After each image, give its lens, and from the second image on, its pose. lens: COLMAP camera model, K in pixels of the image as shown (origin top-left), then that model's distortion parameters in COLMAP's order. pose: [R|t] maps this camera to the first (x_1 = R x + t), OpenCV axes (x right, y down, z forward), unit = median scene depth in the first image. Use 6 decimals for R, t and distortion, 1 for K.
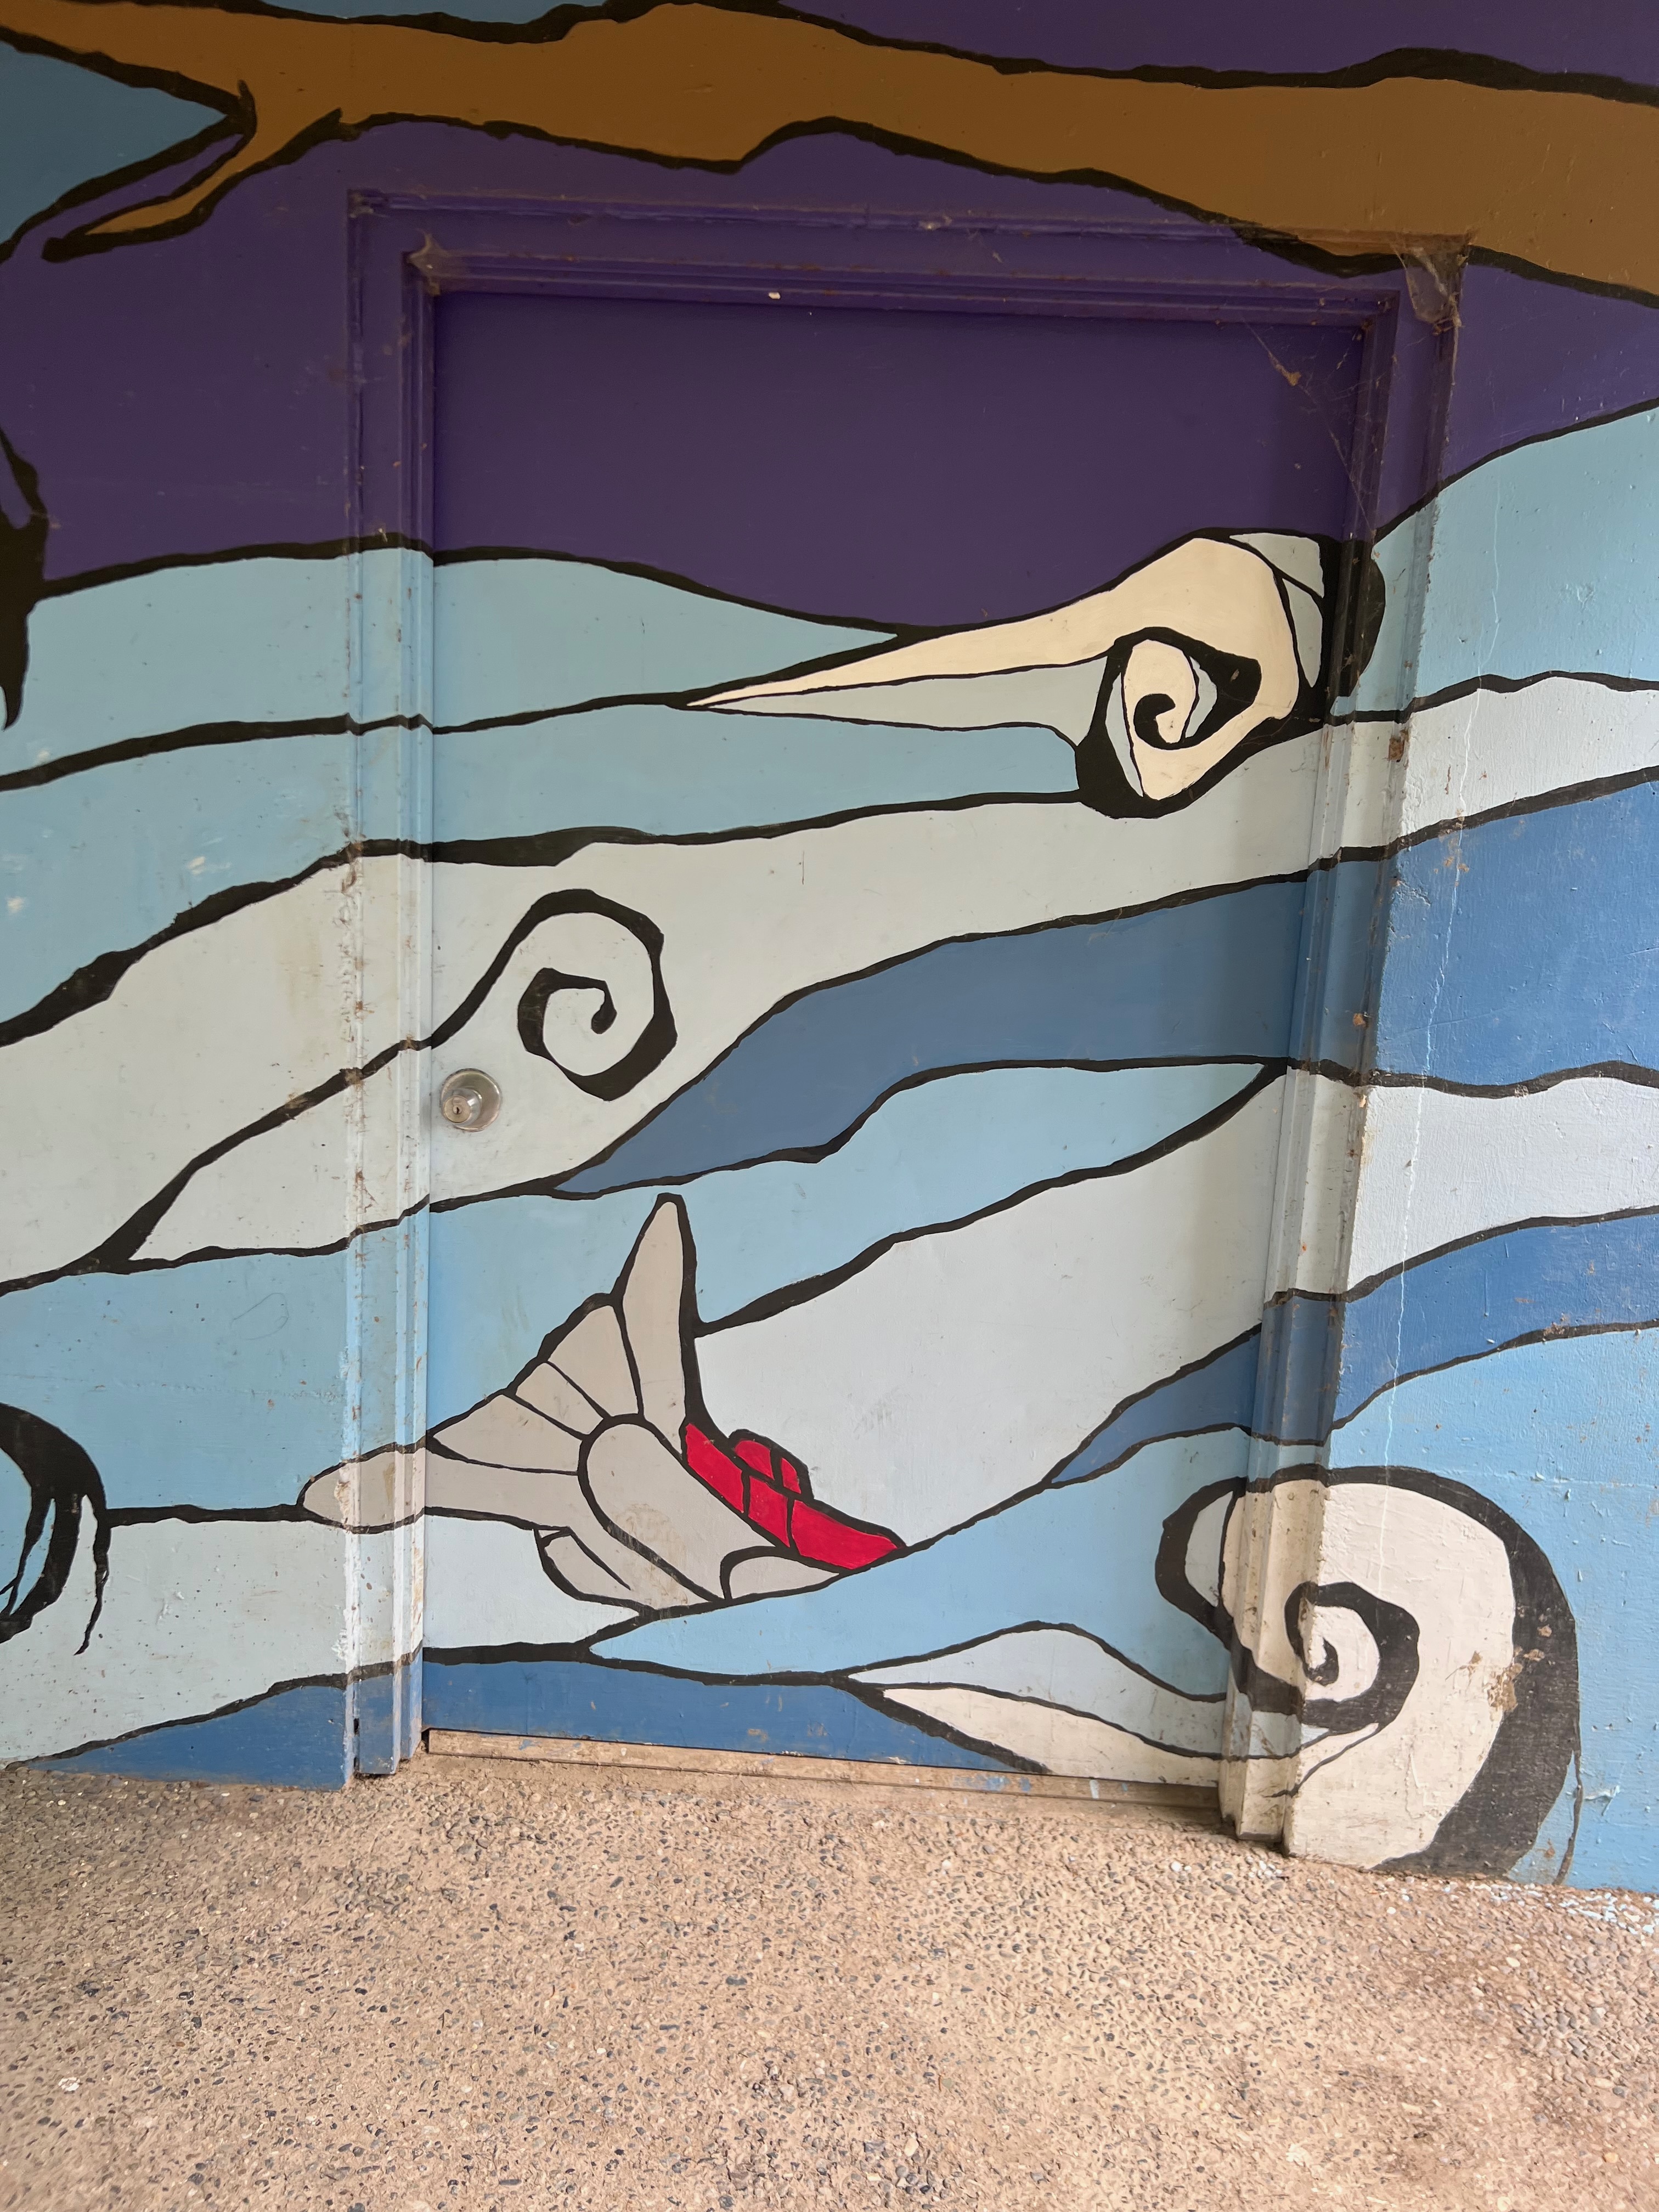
lens RADIAL K [[1677.1, 0, 832.4], [0, 1677.1, 1108.6], [0, 0, 1]] dist [0.055135, -0.063774]
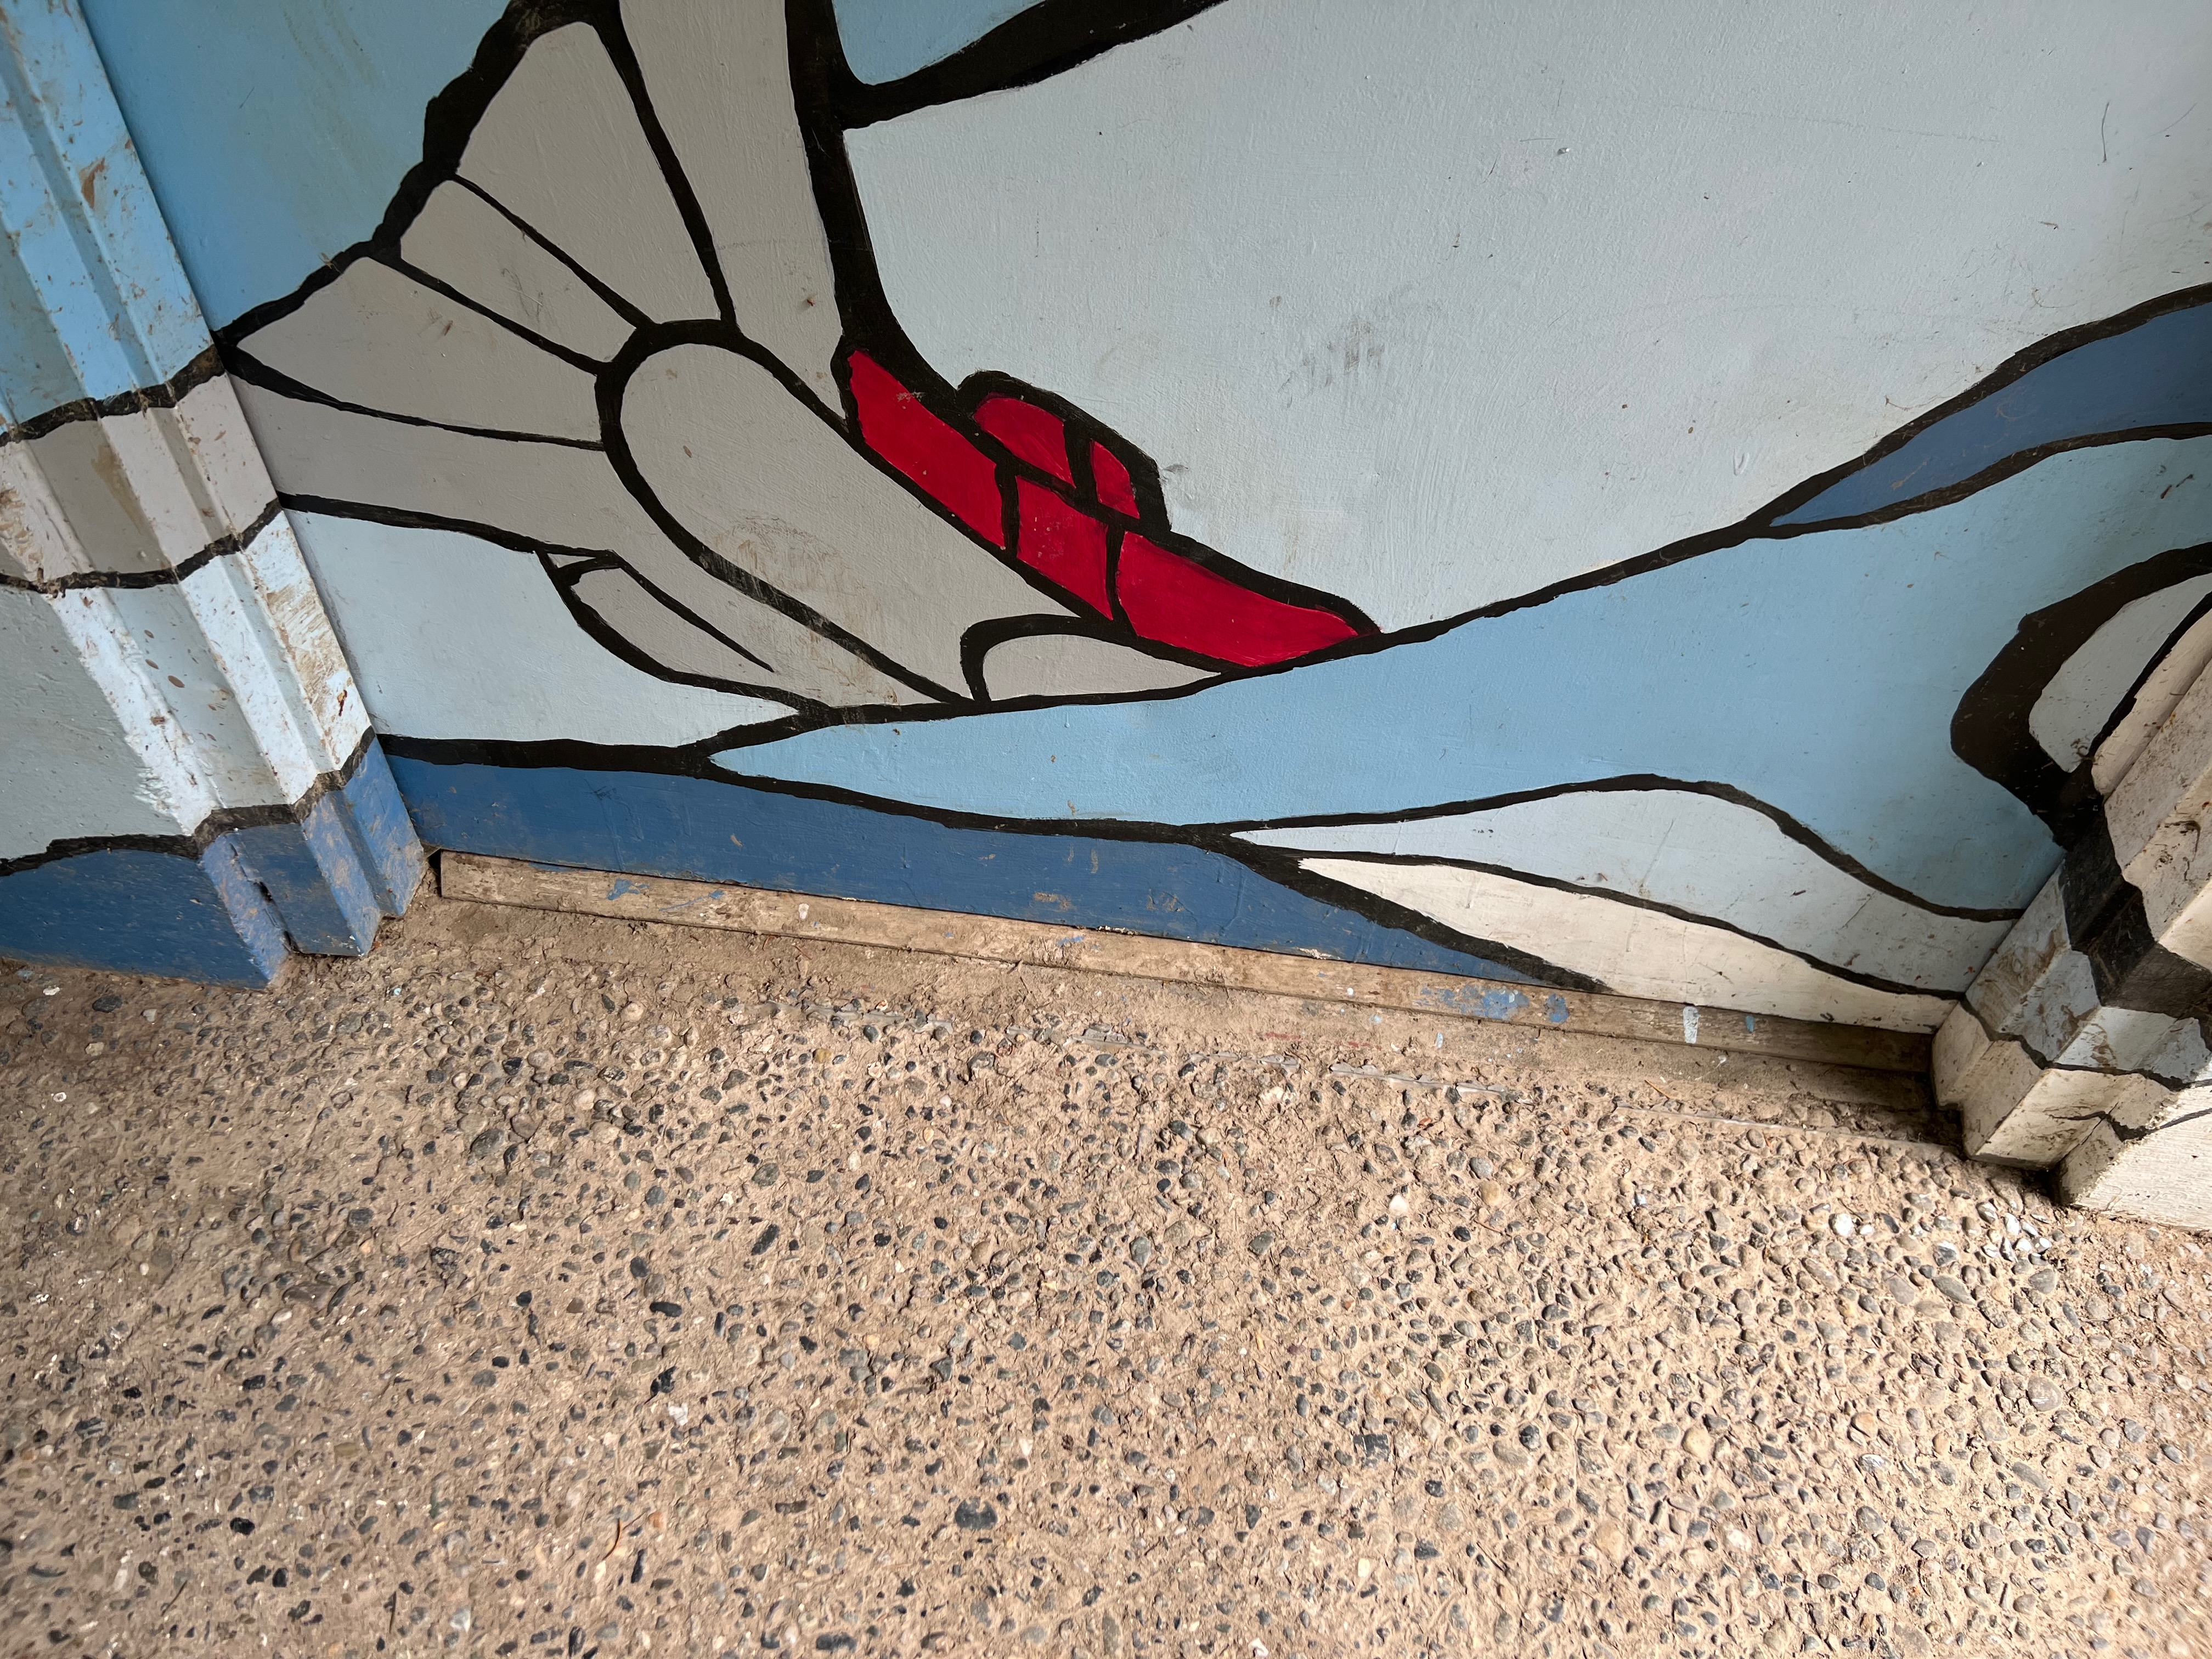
lens RADIAL K [[1677.1, 0, 1100.8], [0, 1677.1, 841.7], [0, 0, 1]] dist [0.055135, -0.063774]
pose [[0.996911, 0.052758, -0.058185, 0.000065], [-0.004116, 0.774882, 0.632093, 0.029554], [0.078435, -0.629900, 0.772705, 0.654623]]
